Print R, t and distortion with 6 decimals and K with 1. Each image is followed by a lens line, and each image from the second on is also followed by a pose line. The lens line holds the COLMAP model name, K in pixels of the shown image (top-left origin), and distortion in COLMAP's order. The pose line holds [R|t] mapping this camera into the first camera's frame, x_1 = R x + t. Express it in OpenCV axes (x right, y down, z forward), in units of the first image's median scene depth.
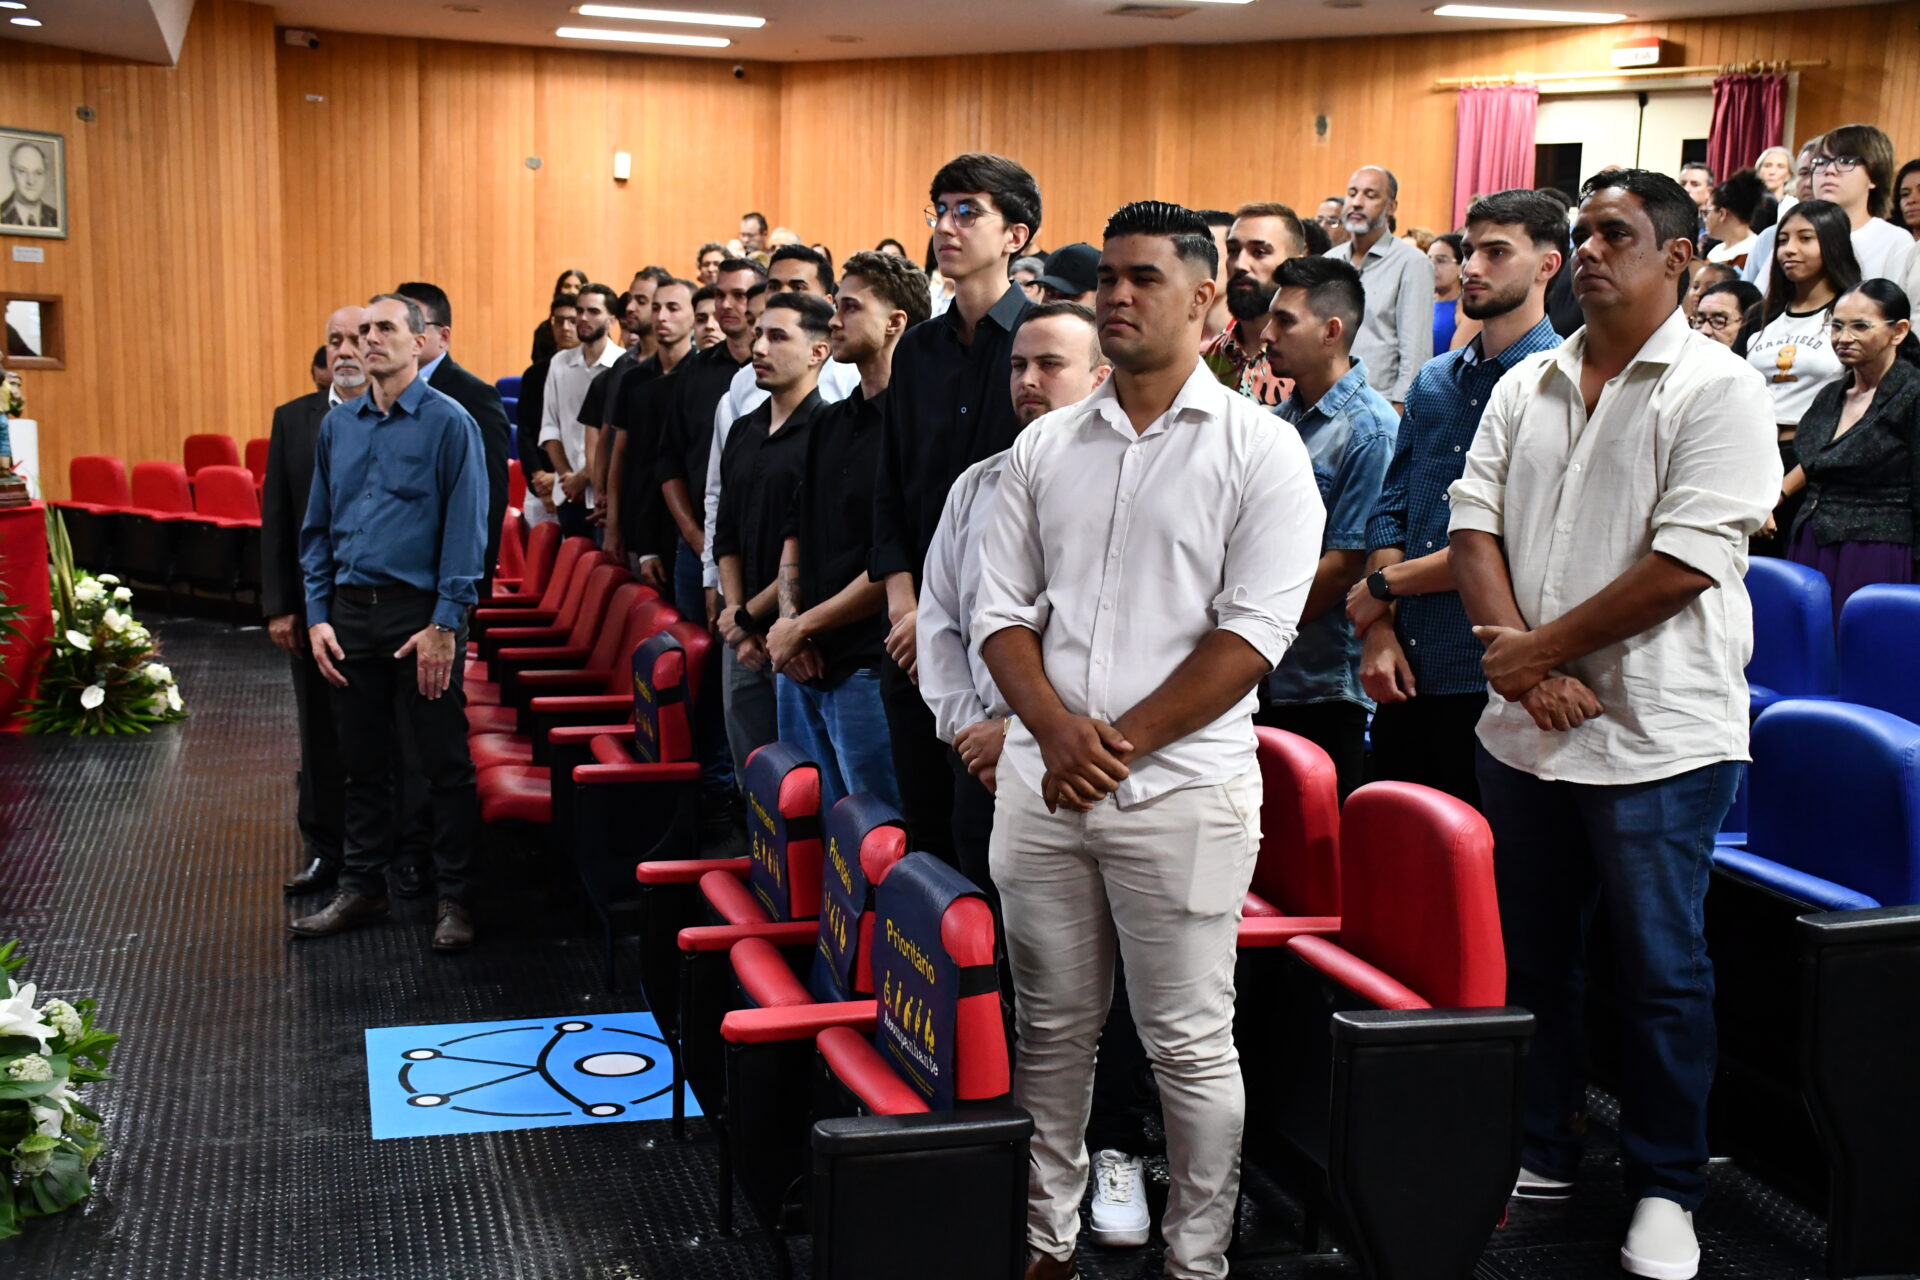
lens RADIAL K [[2311.8, 0, 962.9], [0, 2311.8, 697.4], [0, 0, 1]] dist [0.007250, 0.049436]
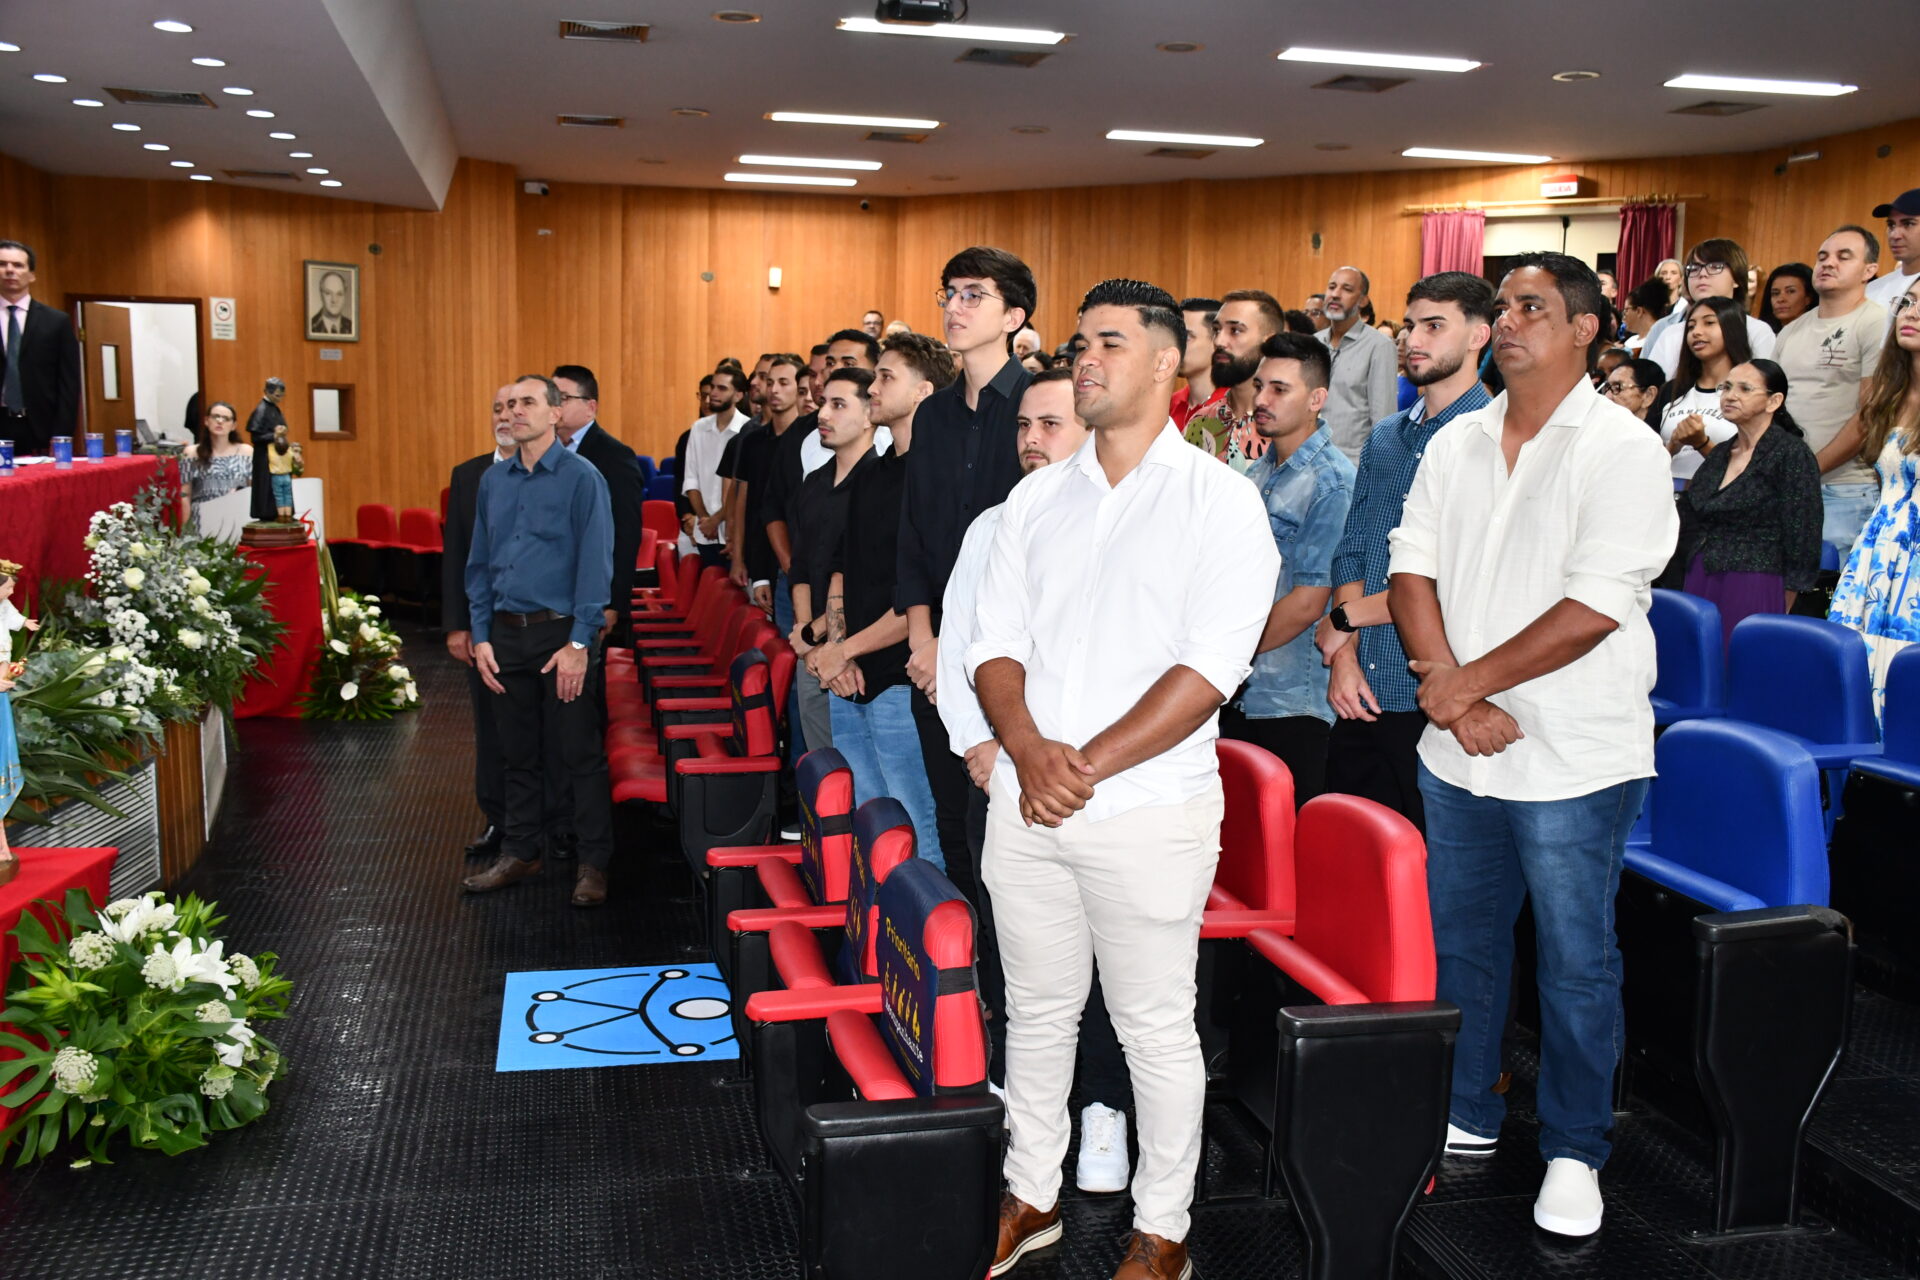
lens RADIAL K [[1735.7, 0, 957.3], [0, 1735.7, 681.4], [0, 0, 1]] dist [-0.110149, -0.002913]
pose [[0.998225, 0.002914, -0.059480, 0.033527], [-0.002807, 0.999994, 0.001893, -0.013540], [0.059485, -0.001723, 0.998228, 0.103612]]
